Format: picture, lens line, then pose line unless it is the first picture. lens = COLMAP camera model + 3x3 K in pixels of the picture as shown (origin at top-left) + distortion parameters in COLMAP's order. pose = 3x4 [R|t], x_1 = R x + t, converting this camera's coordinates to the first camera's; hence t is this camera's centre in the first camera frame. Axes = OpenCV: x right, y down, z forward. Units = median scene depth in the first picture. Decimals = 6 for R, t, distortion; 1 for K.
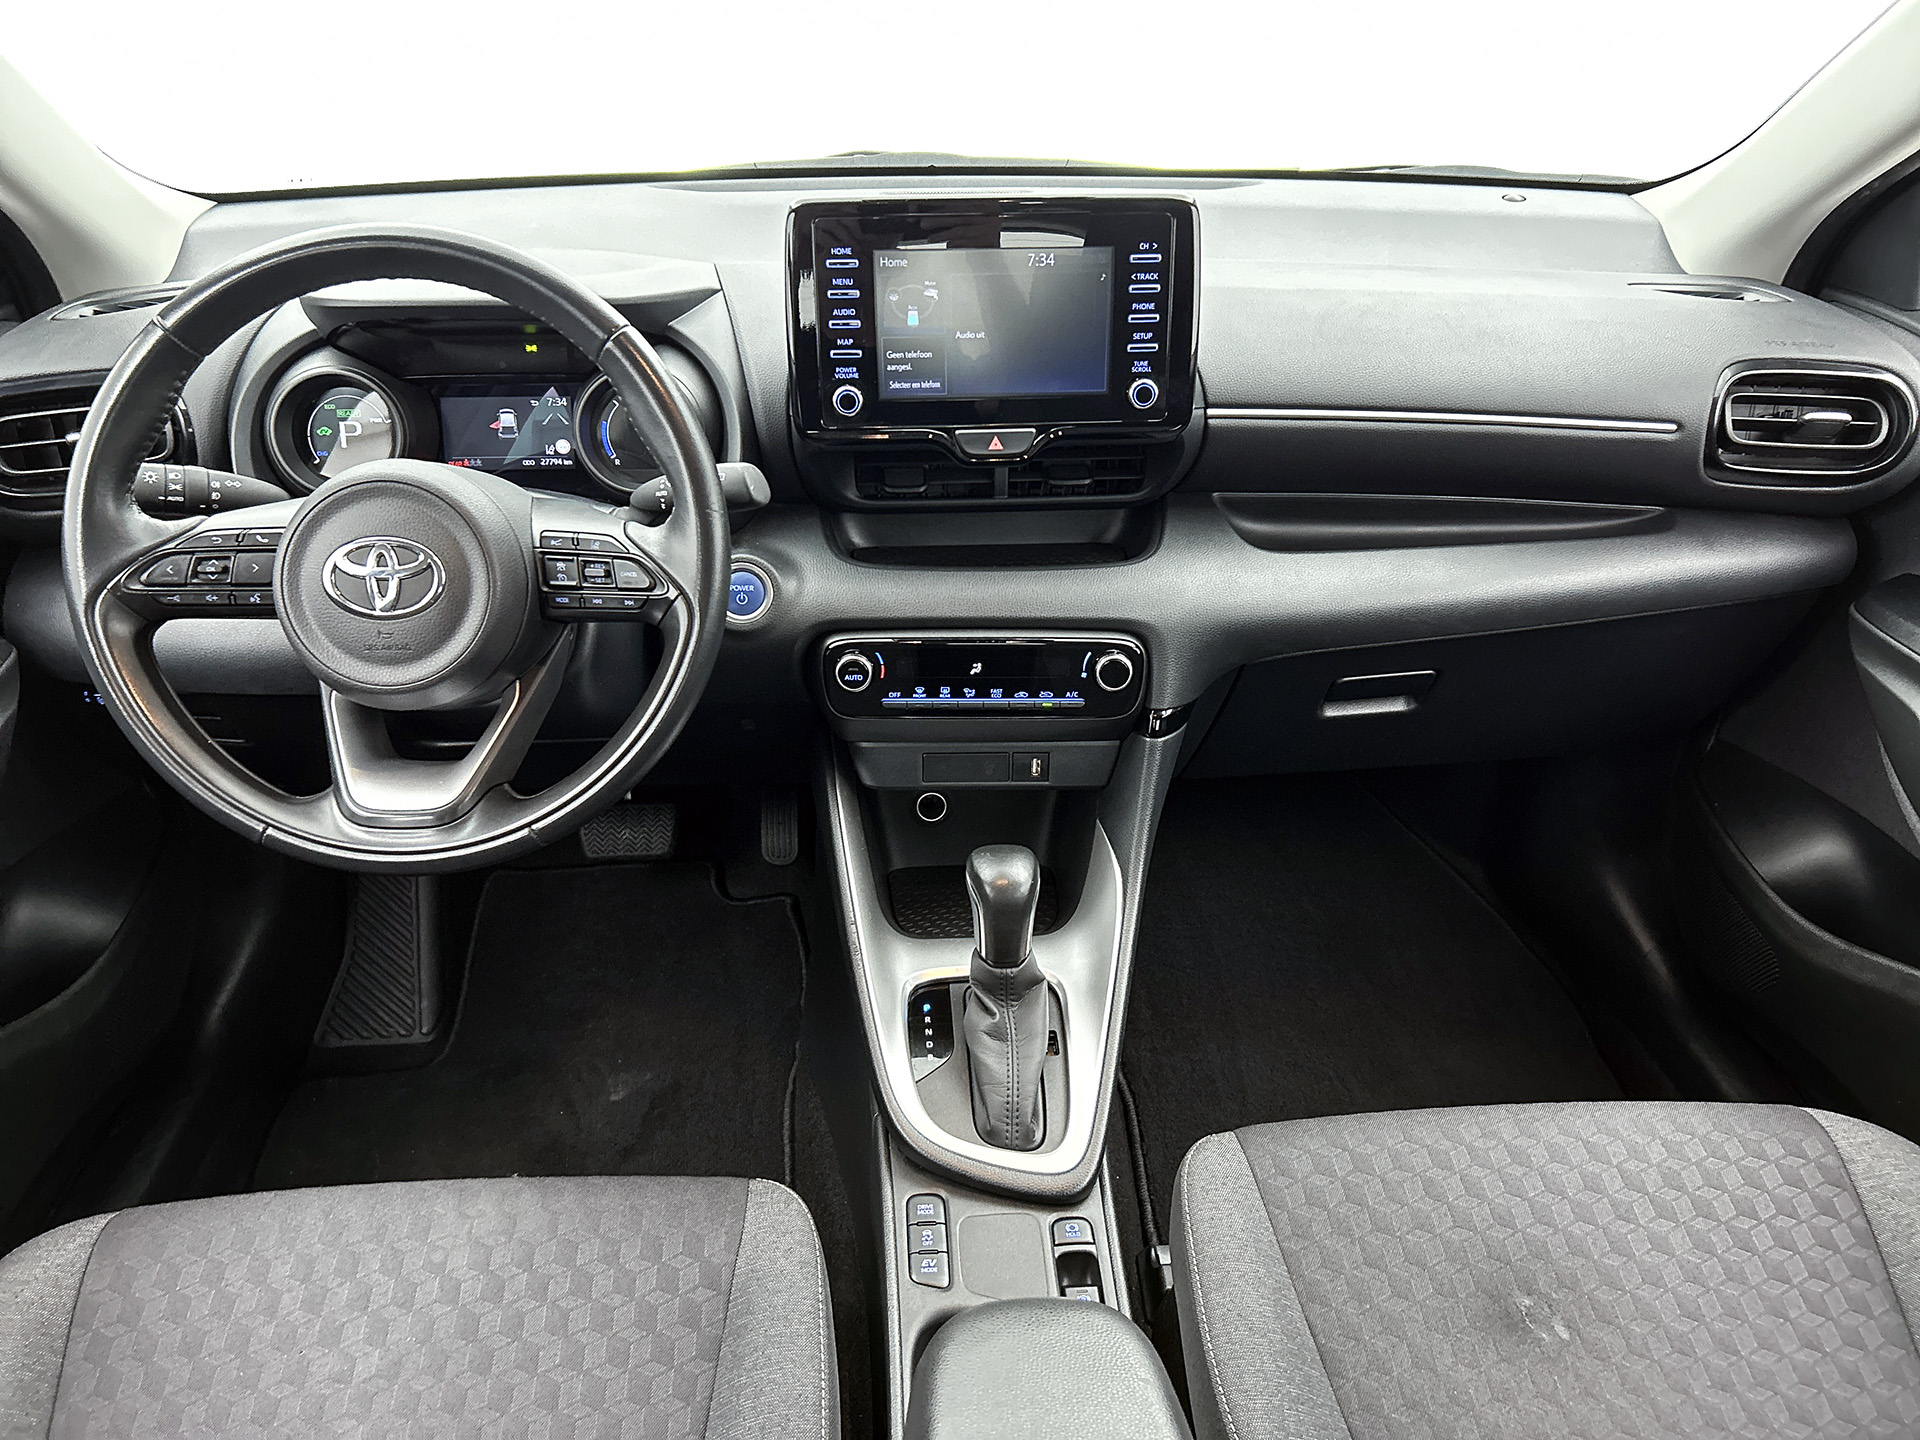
lens RADIAL K [[1473.4, 0, 955.6], [0, 1473.4, 737.8], [0, 0, 1]] dist [0.021196, -0.003641]
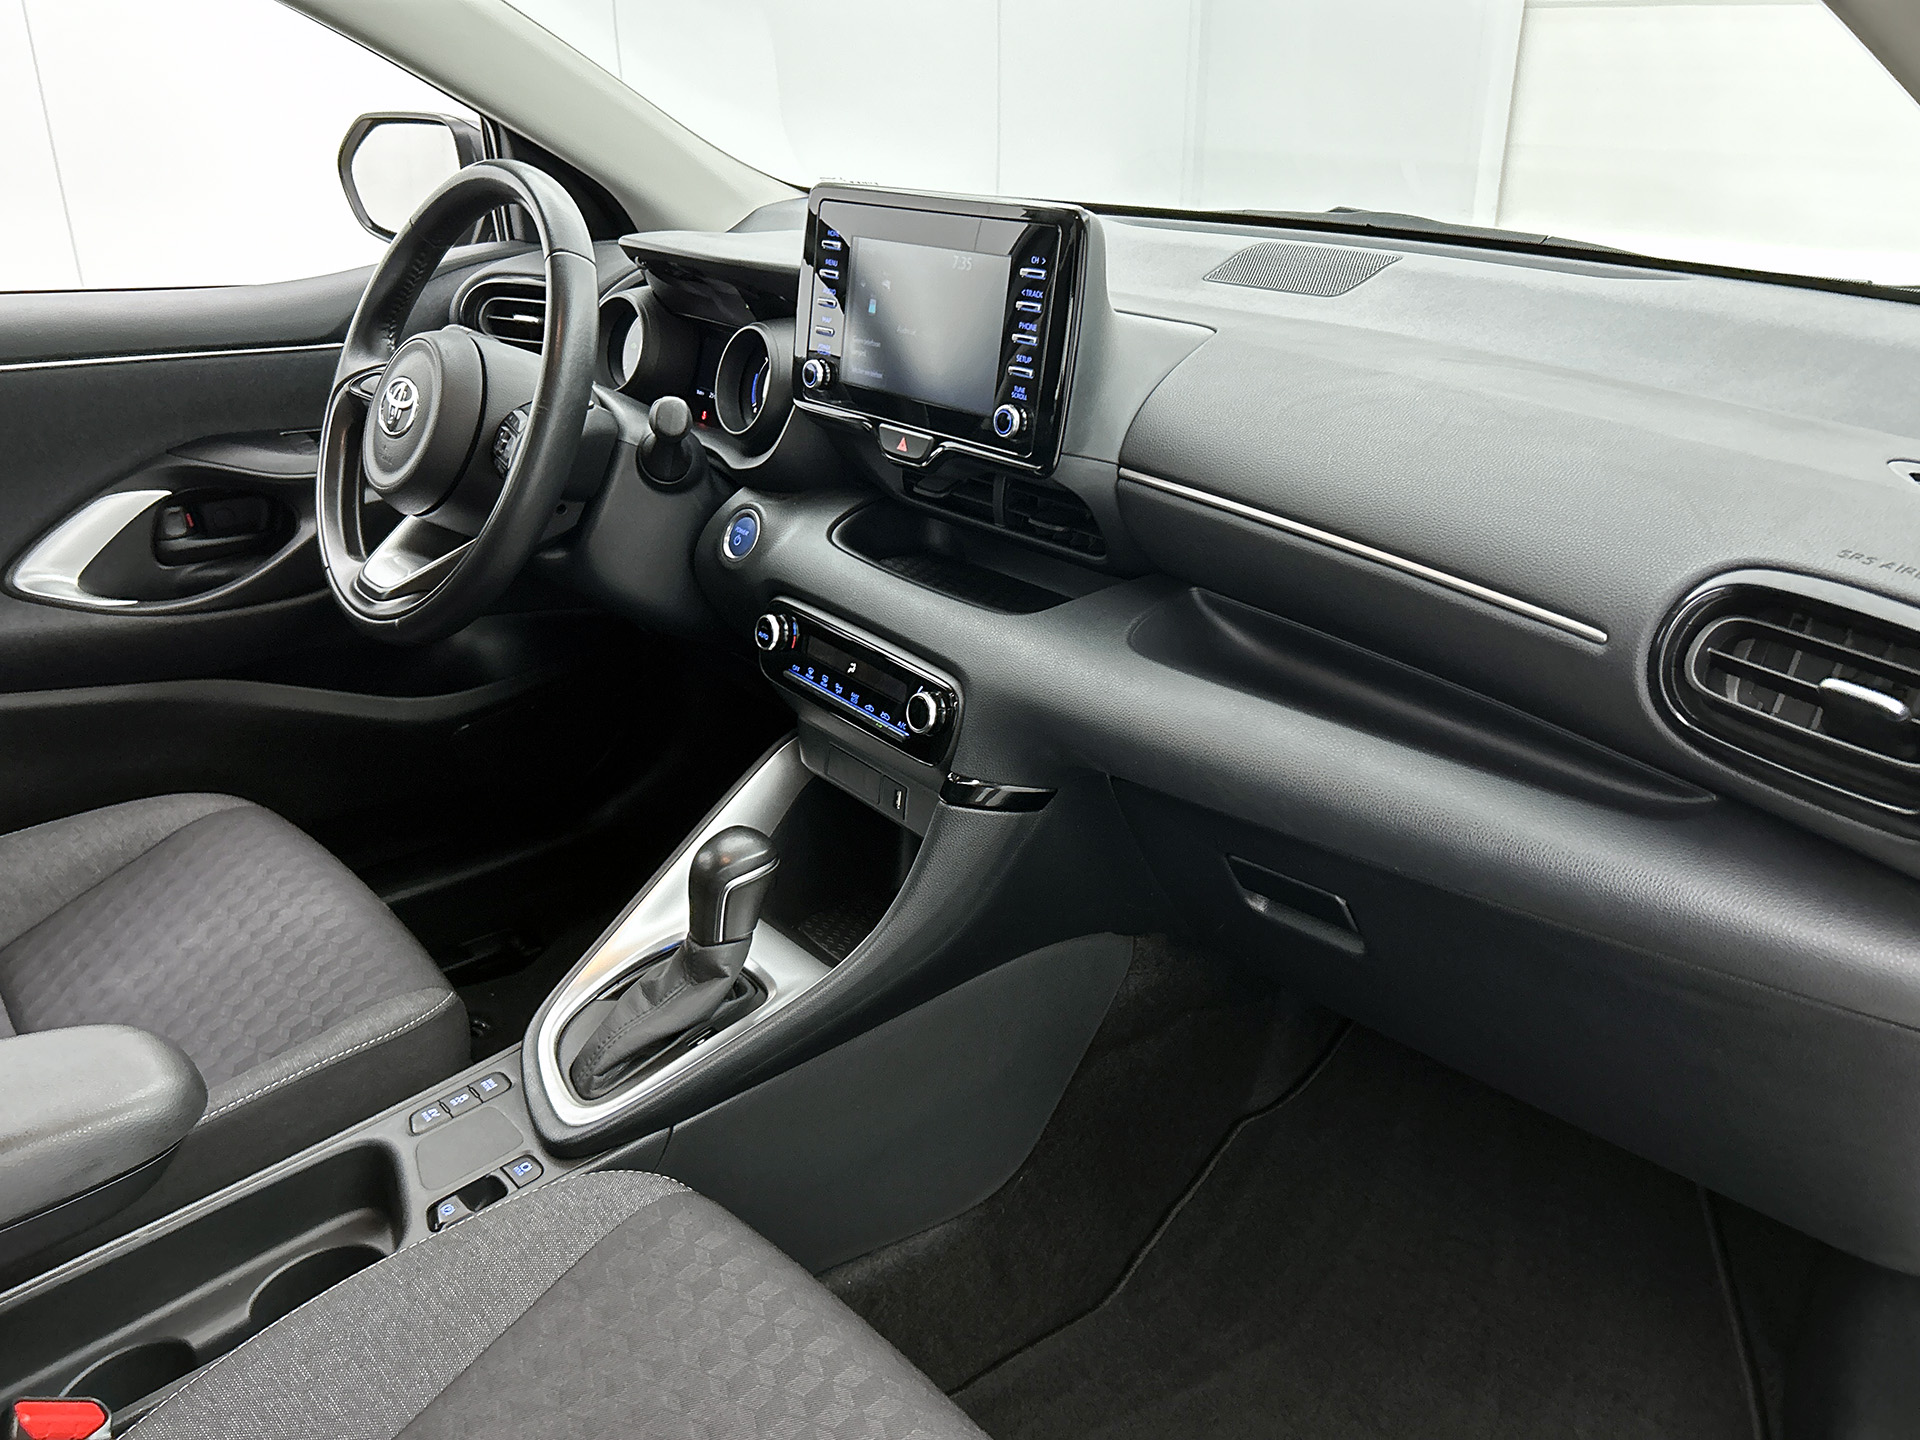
lens RADIAL K [[1572.9, 0, 953.4], [0, 1572.9, 702.9], [0, 0, 1]] dist [0.034109, -0.004344]
pose [[0.593366, 0.305705, -0.744621, 0.893994], [-0.393853, 0.917036, 0.062641, -0.126401], [0.701994, 0.256103, 0.664542, 0.396357]]
